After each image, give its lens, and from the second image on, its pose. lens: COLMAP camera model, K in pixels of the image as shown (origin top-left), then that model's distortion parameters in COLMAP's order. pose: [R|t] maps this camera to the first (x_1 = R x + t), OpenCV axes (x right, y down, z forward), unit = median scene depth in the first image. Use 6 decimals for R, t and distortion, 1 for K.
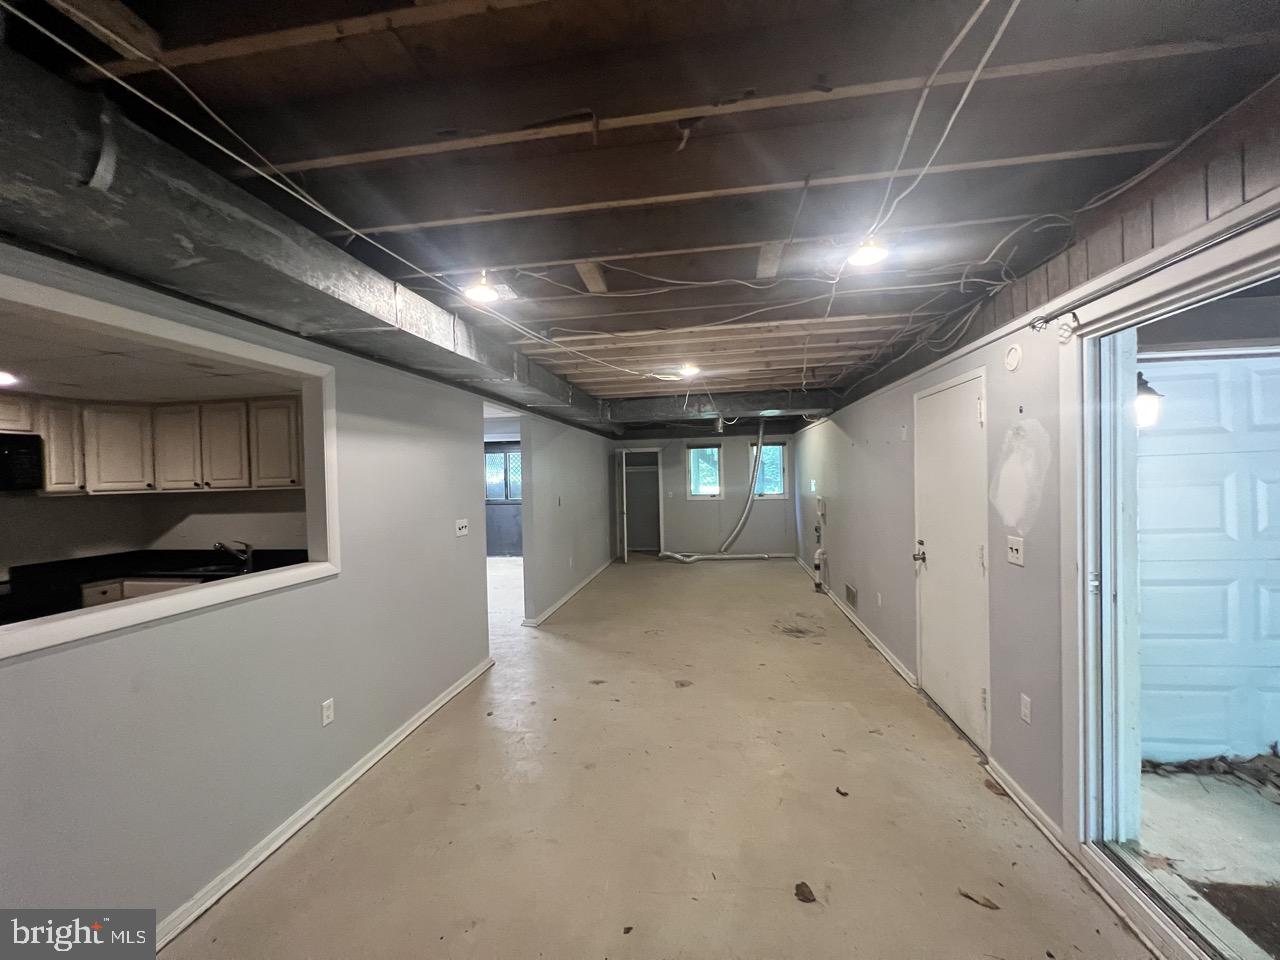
lens RADIAL K [[514.7, 0, 640.0], [0, 514.7, 480.0], [0, 0, 1]] dist [-0.001359, -0.000162]
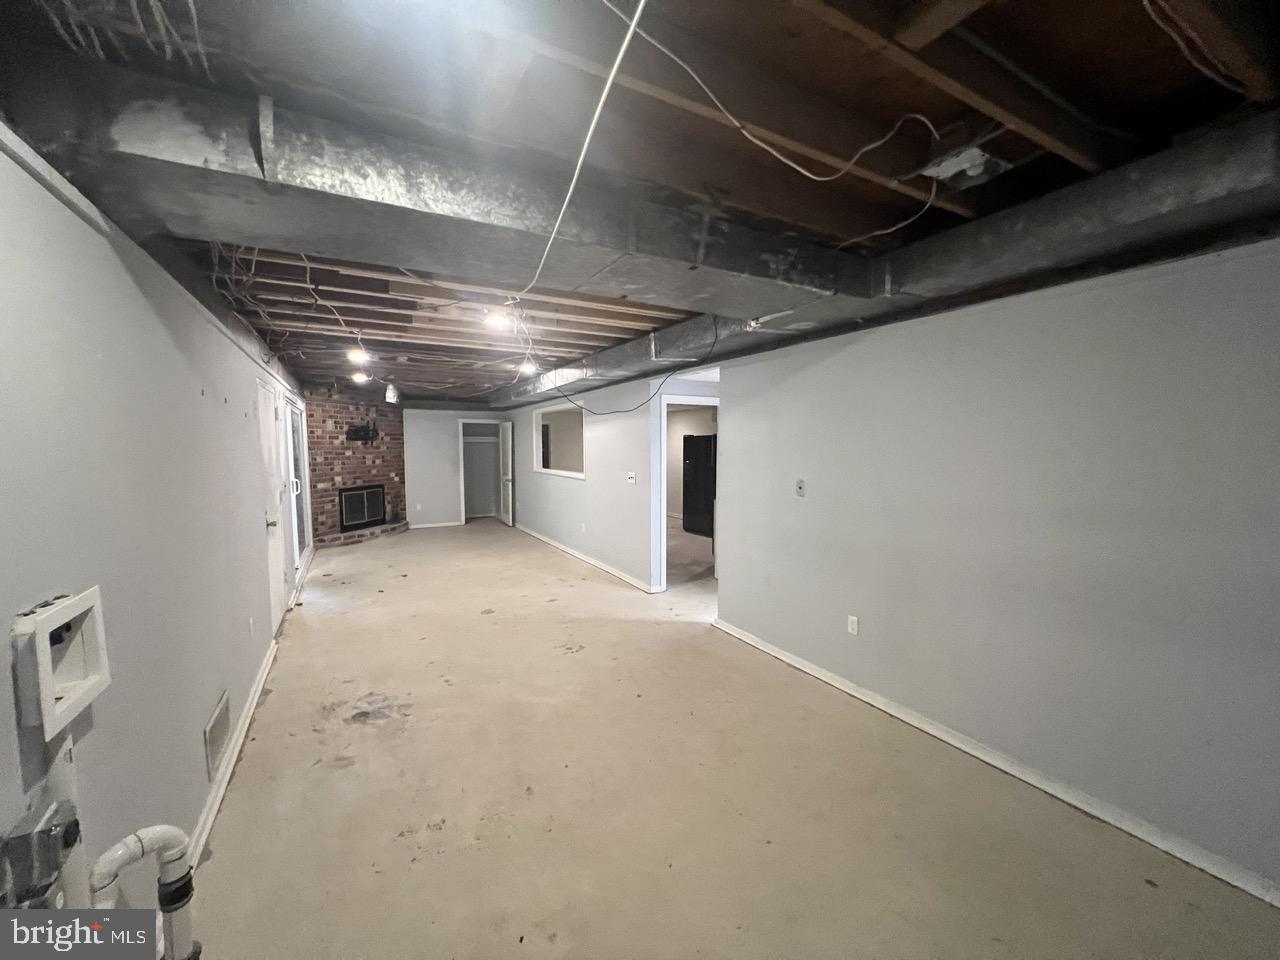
lens RADIAL K [[514.7, 0, 640.0], [0, 514.7, 480.0], [0, 0, 1]] dist [-0.001359, -0.000162]
pose [[-0.790140, 0.073446, -0.608510, 0.400664], [0.018990, 0.995252, 0.095466, -0.030936], [0.612633, 0.063876, -0.787783, 1.660912]]
